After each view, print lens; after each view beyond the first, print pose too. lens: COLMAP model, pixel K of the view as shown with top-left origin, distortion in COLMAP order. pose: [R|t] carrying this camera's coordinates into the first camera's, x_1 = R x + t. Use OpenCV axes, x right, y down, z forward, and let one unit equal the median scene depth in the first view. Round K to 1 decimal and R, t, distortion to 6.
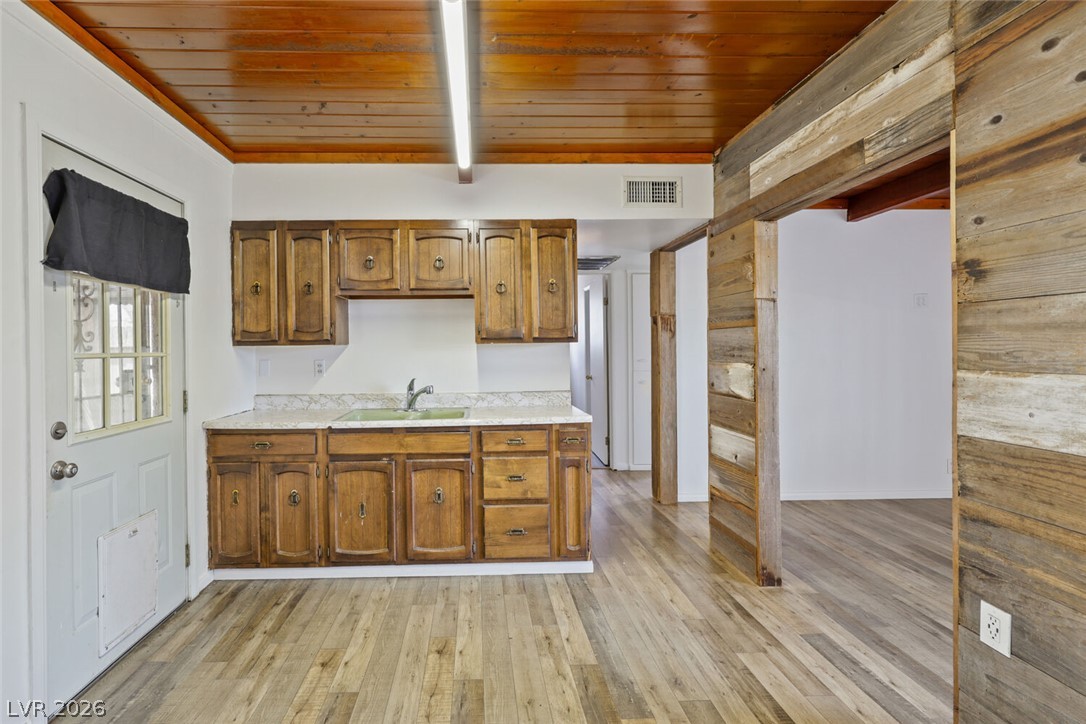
lens RADIAL K [[515.1, 0, 488.3], [0, 515.1, 353.7], [0, 0, 1]] dist [0.000776, 0.000109]
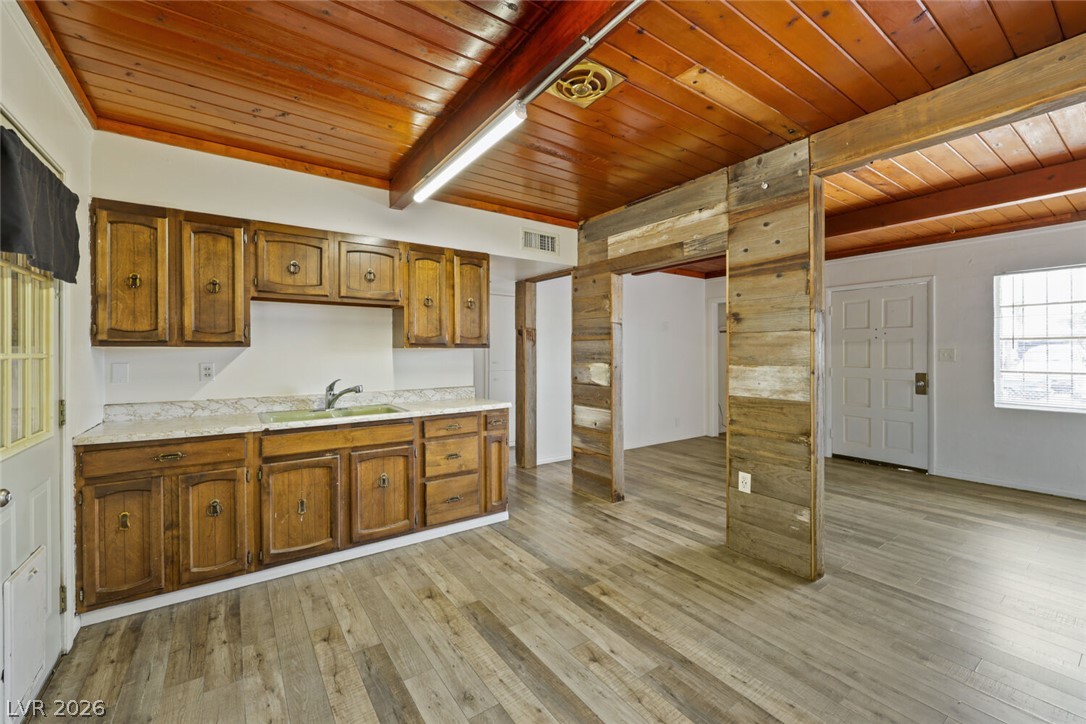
lens RADIAL K [[461.7, 0, 576.1], [0, 461.7, 356.2], [0, 0, 1]] dist [0.001607, 0.000087]
pose [[0.813054, 0.004045, 0.582175, -0.355694], [-0.001725, 0.999988, -0.004539, 0.003654], [-0.582186, 0.002686, 0.813051, -0.084679]]
